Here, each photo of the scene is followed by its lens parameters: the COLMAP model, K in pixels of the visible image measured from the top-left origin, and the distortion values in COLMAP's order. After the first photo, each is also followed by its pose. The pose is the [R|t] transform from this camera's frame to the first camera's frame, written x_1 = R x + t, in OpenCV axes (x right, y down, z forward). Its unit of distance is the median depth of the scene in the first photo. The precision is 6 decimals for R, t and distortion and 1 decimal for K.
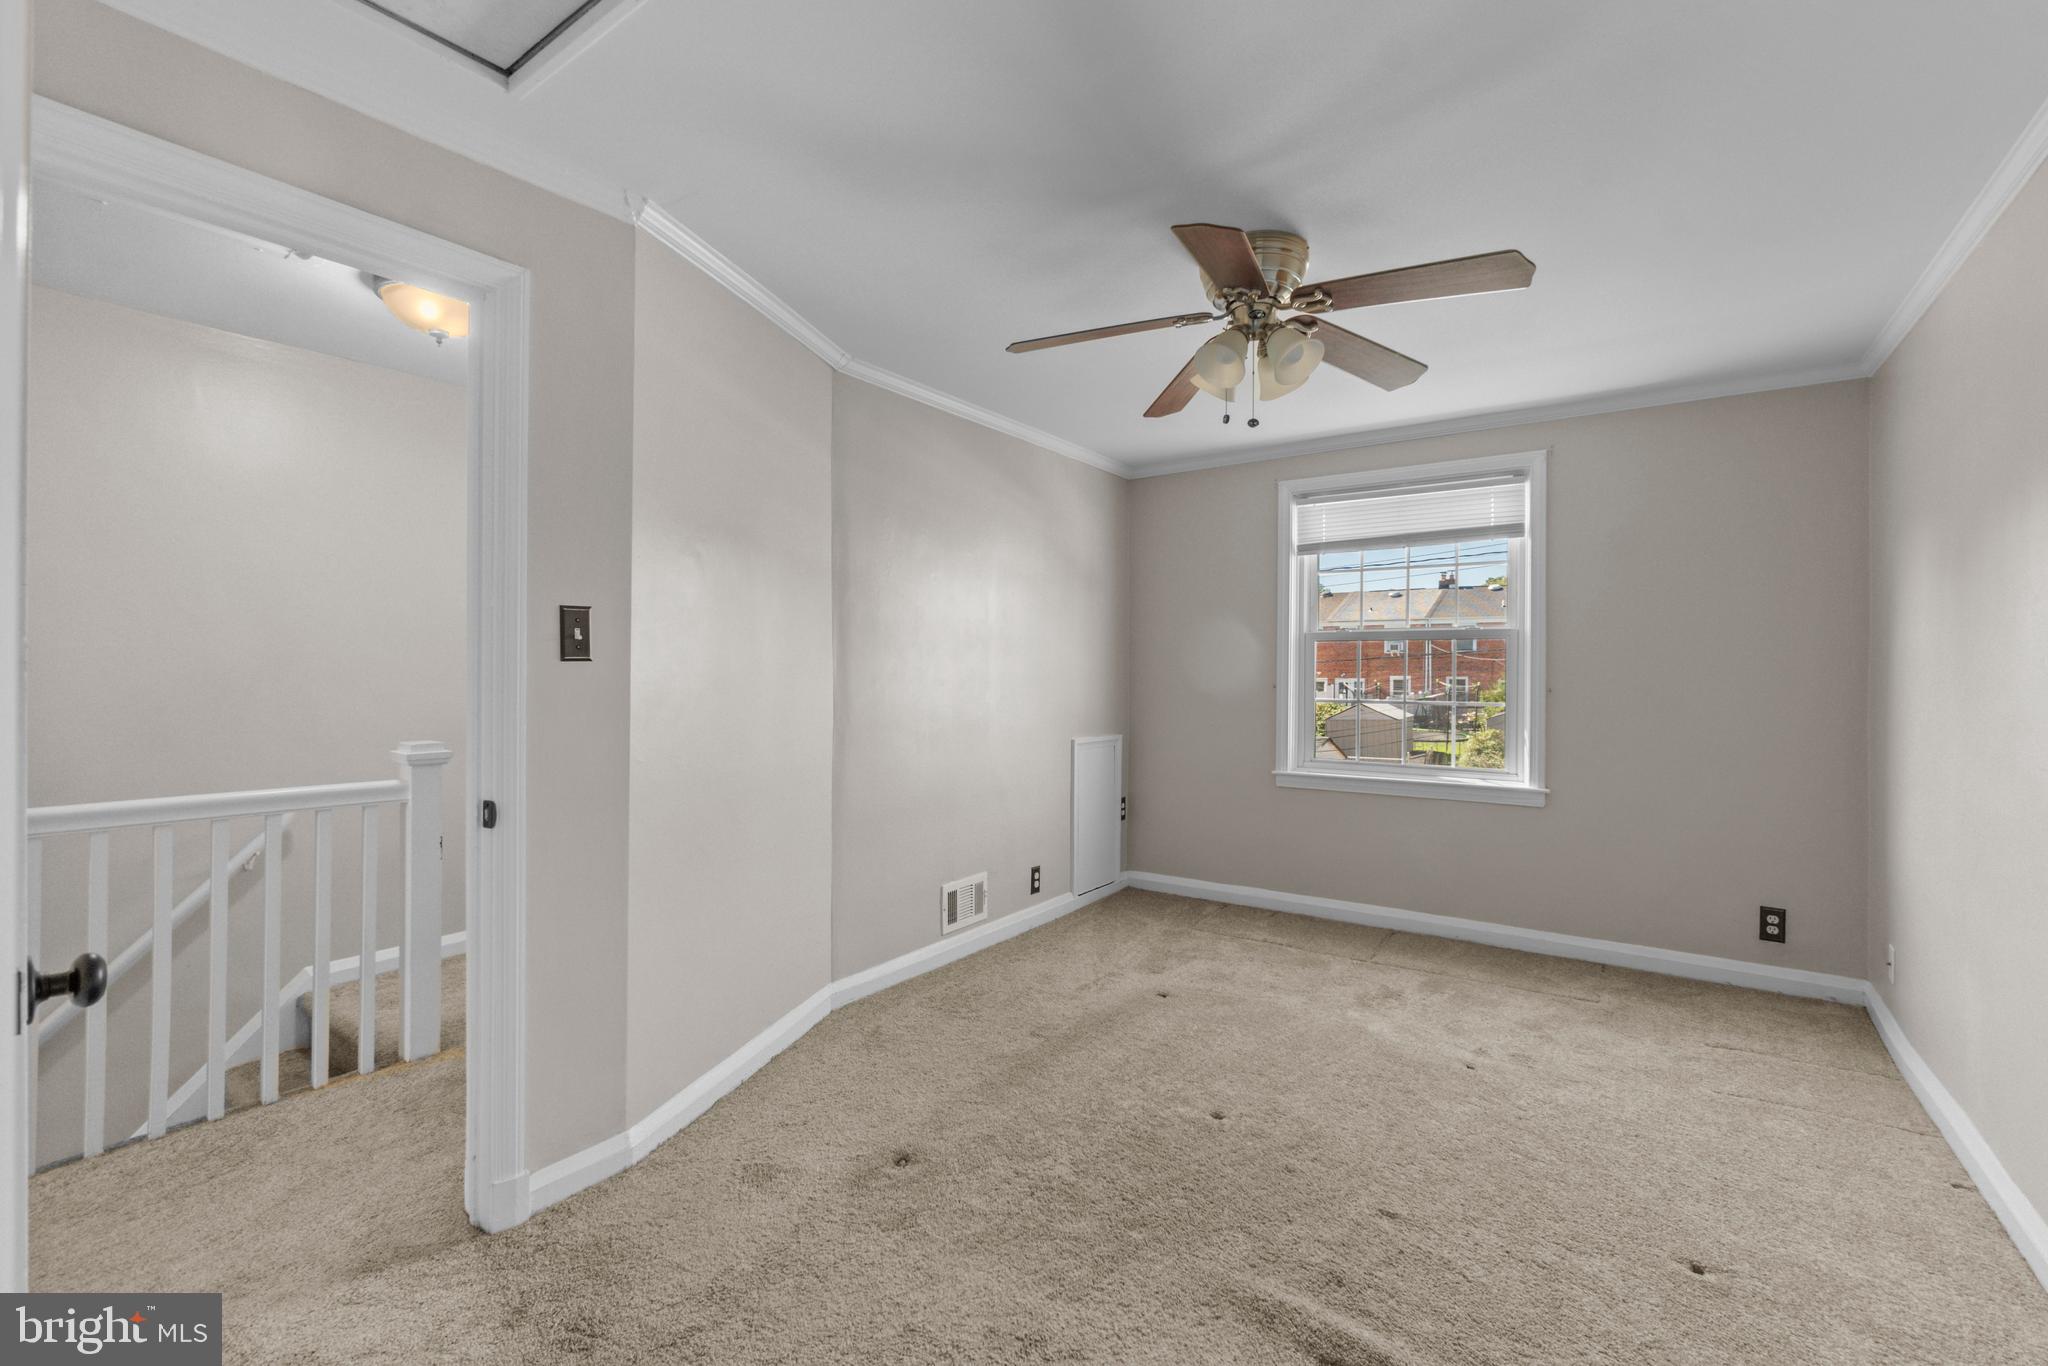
lens RADIAL K [[881.1, 0, 1016.7], [0, 881.1, 668.7], [0, 0, 1]] dist [-0.007208, -0.000255]
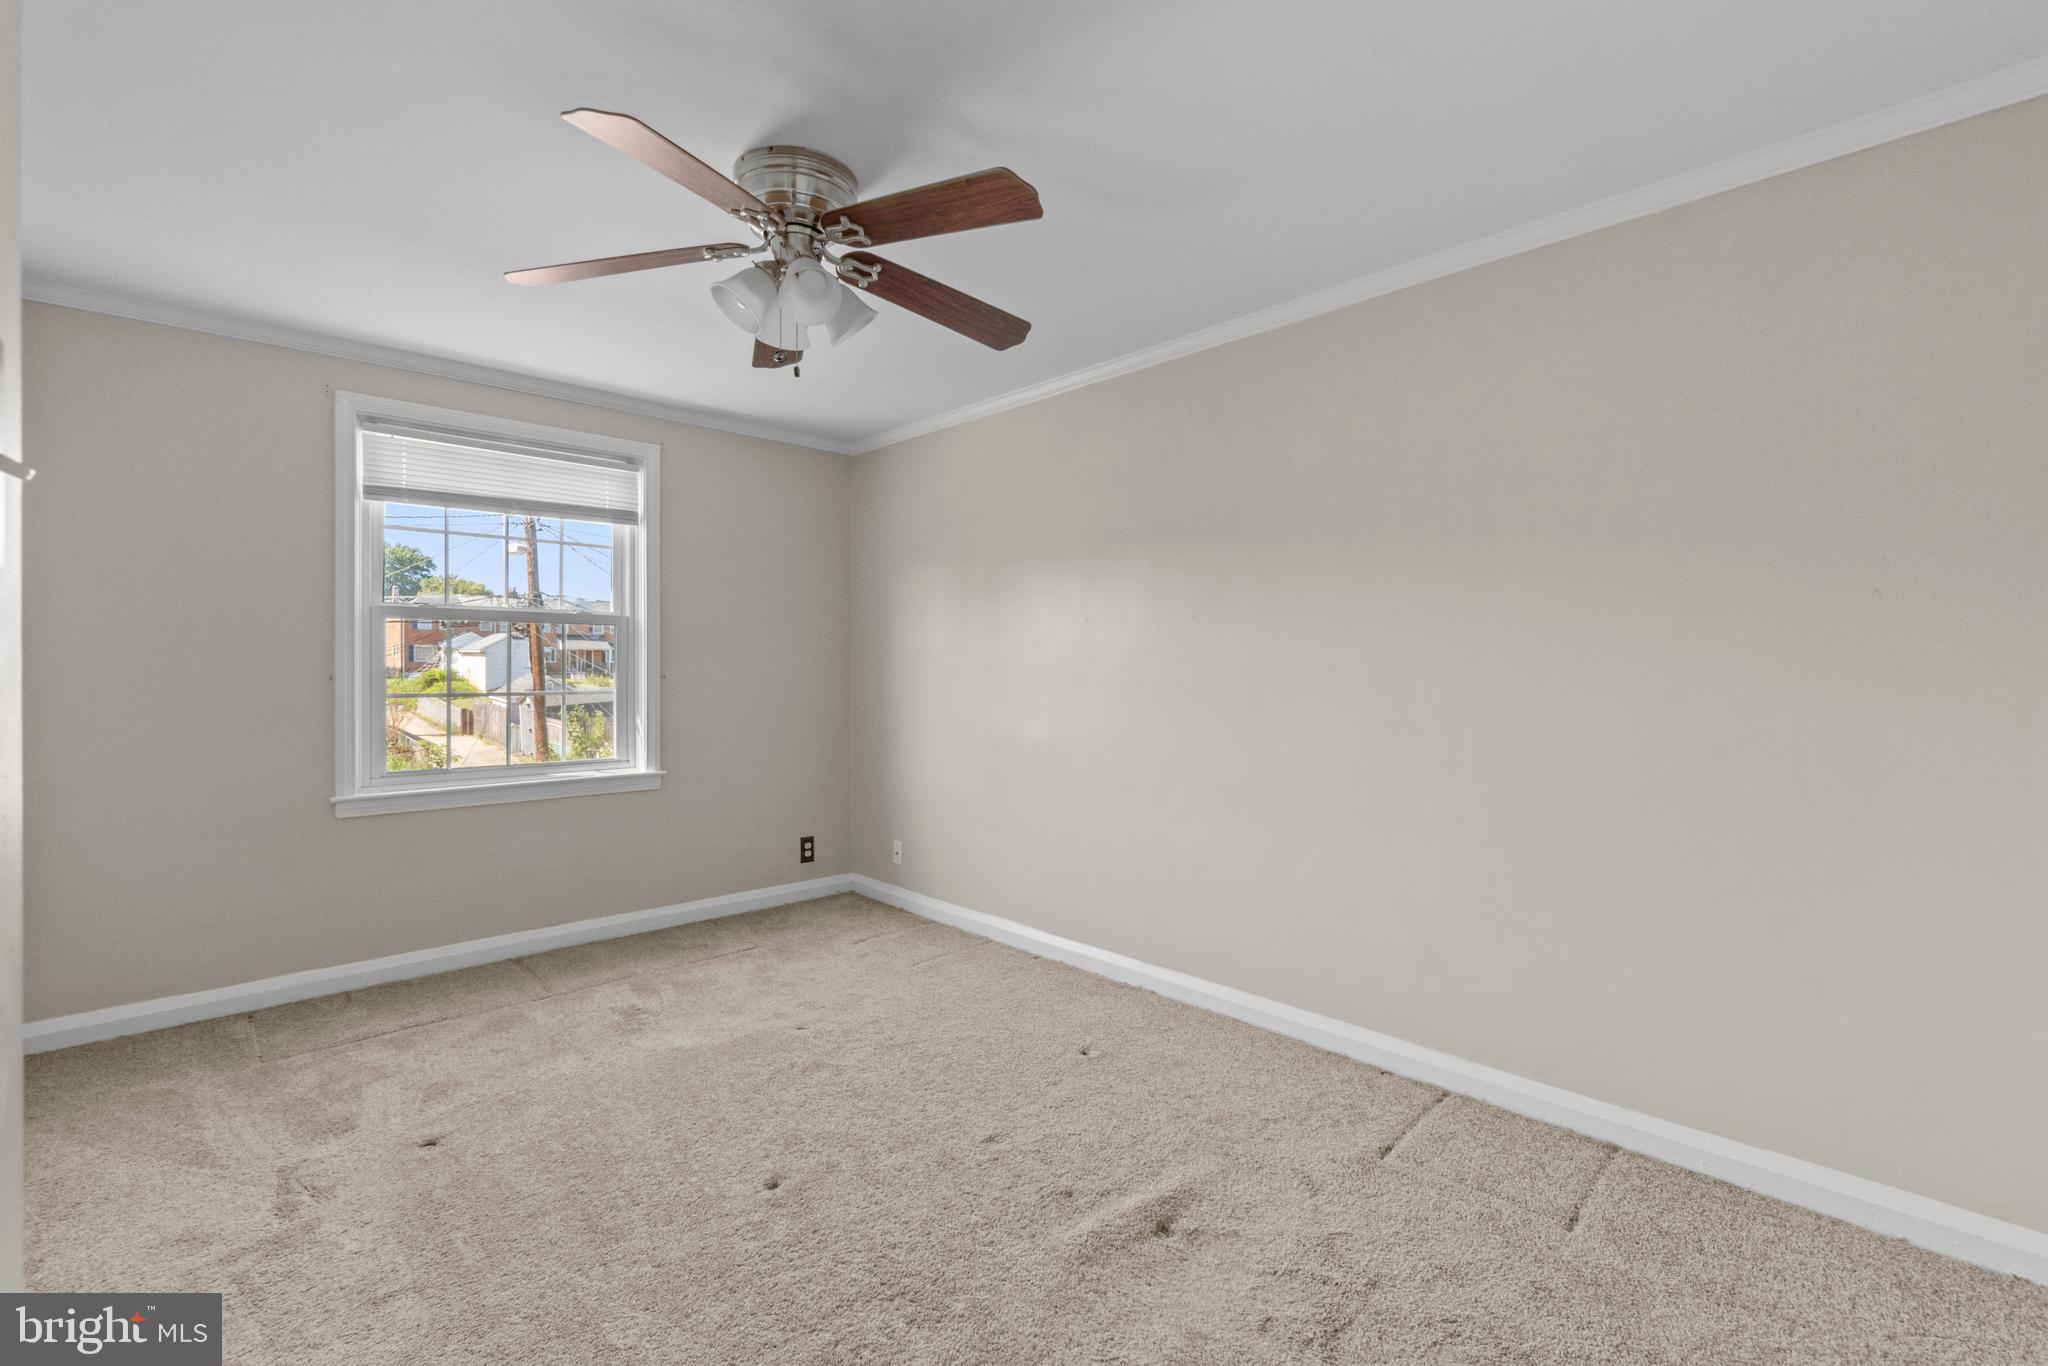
lens RADIAL K [[881.1, 0, 1018.9], [0, 881.1, 666.4], [0, 0, 1]] dist [-0.007208, -0.000255]
pose [[0.199013, -0.005180, 0.979983, -0.350429], [-0.005292, 0.999966, 0.006360, 0.003964], [-0.979982, -0.006451, 0.198979, 0.388797]]
